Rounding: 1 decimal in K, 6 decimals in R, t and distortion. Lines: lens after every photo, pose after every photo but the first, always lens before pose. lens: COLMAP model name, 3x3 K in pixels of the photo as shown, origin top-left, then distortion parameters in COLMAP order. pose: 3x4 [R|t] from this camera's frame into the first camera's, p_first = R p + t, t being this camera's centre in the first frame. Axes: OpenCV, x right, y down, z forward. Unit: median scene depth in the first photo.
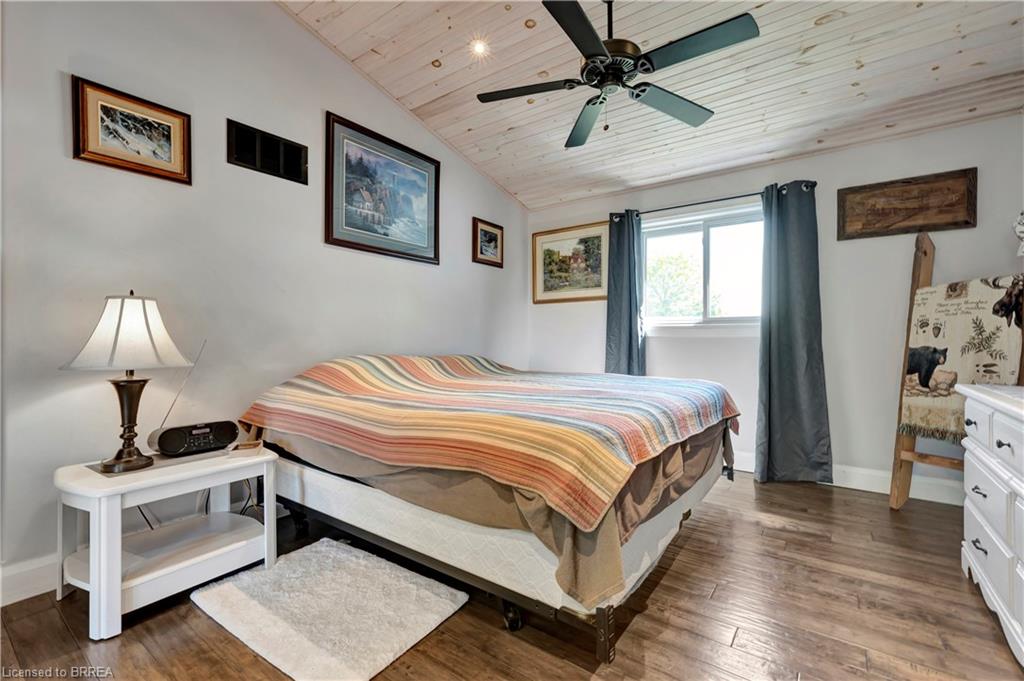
lens RADIAL K [[446.4, 0, 510.5], [0, 446.4, 341.1], [0, 0, 1]] dist [0.000887, 0.000433]
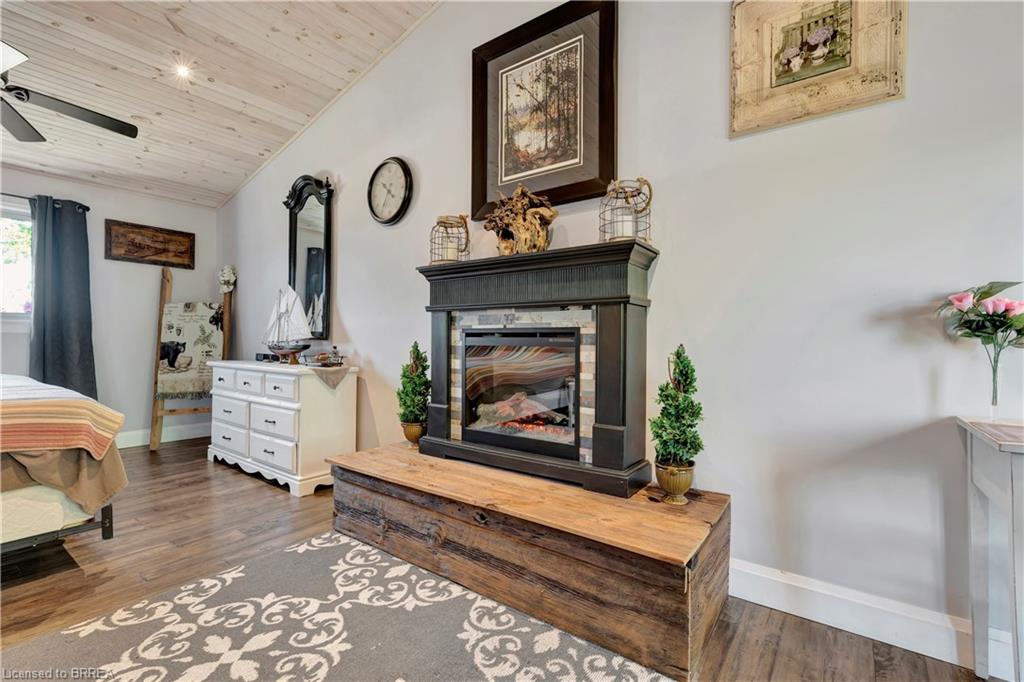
lens RADIAL K [[446.4, 0, 511.6], [0, 446.4, 338.5], [0, 0, 1]] dist [0.000887, 0.000433]
pose [[0.005700, 0.005207, 0.999970, -0.614806], [-0.005980, 0.999969, -0.005173, 0.002582], [-0.999966, -0.005950, 0.005731, -0.194170]]
